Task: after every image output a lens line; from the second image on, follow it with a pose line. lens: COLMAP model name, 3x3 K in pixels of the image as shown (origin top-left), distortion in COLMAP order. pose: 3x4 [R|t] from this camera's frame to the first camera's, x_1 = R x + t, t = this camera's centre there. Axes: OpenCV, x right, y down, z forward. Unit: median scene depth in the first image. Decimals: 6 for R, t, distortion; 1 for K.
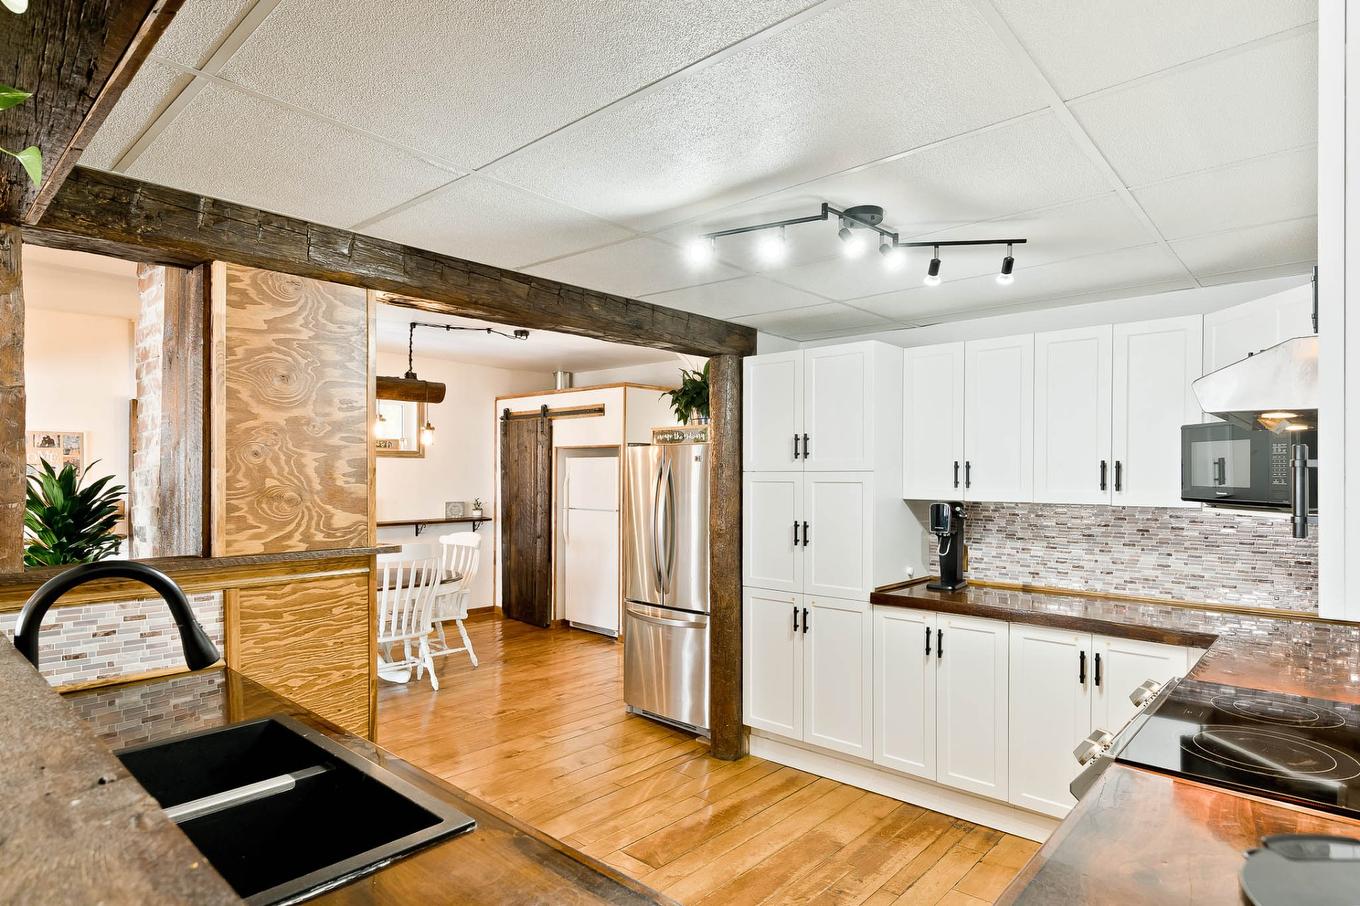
lens RADIAL K [[745.9, 0, 681.0], [0, 745.9, 477.7], [0, 0, 1]] dist [0.000670, -0.000009]
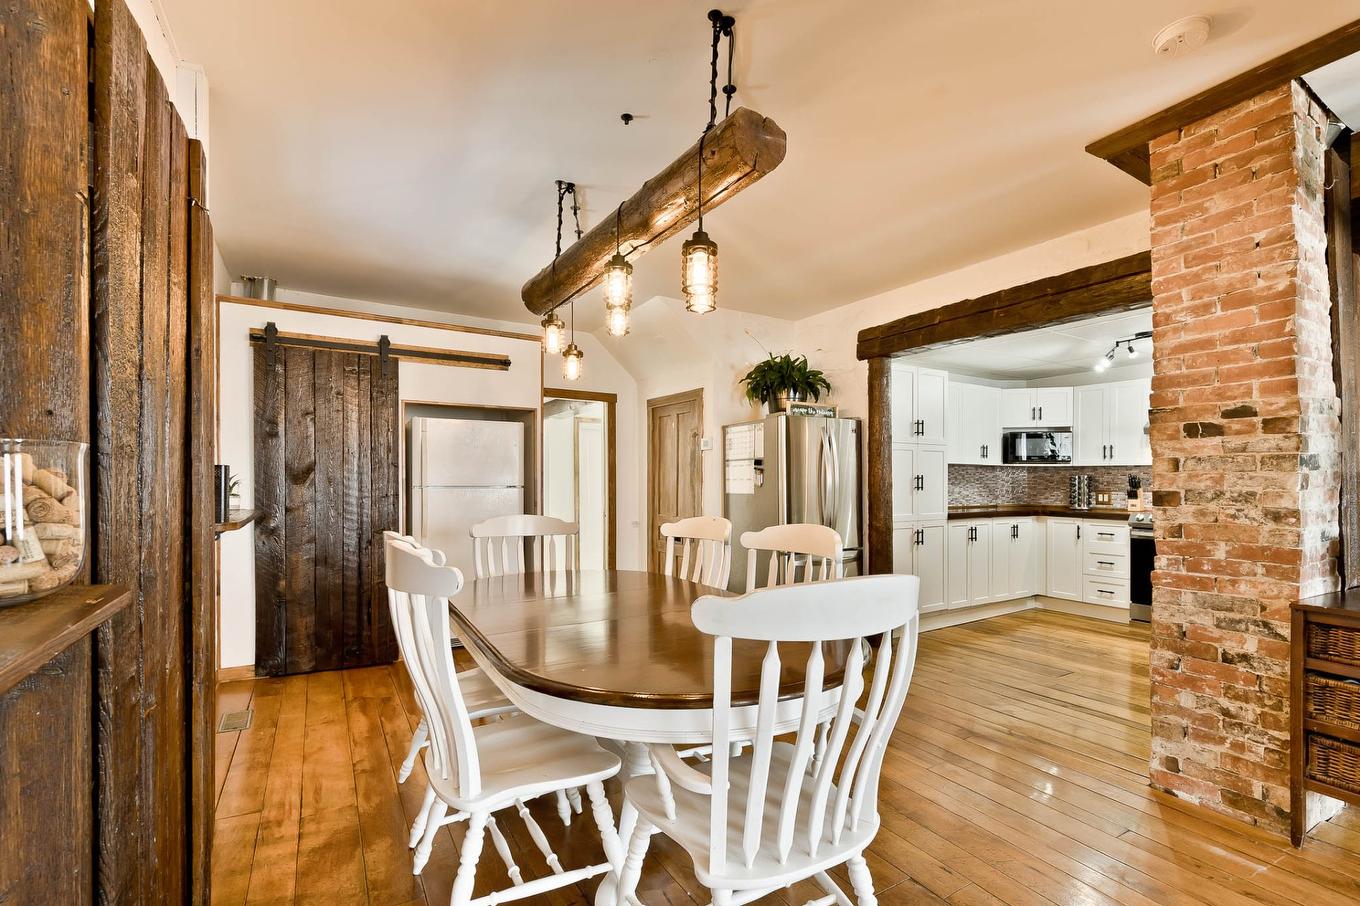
lens RADIAL K [[595.8, 0, 697.9], [0, 595.8, 474.1], [0, 0, 1]] dist [-0.000252, -0.000148]
pose [[0.290749, 0.008958, 0.956757, -0.804334], [0.002570, 0.999945, -0.010143, 0.046064], [-0.956796, 0.005408, 0.290710, 0.731026]]
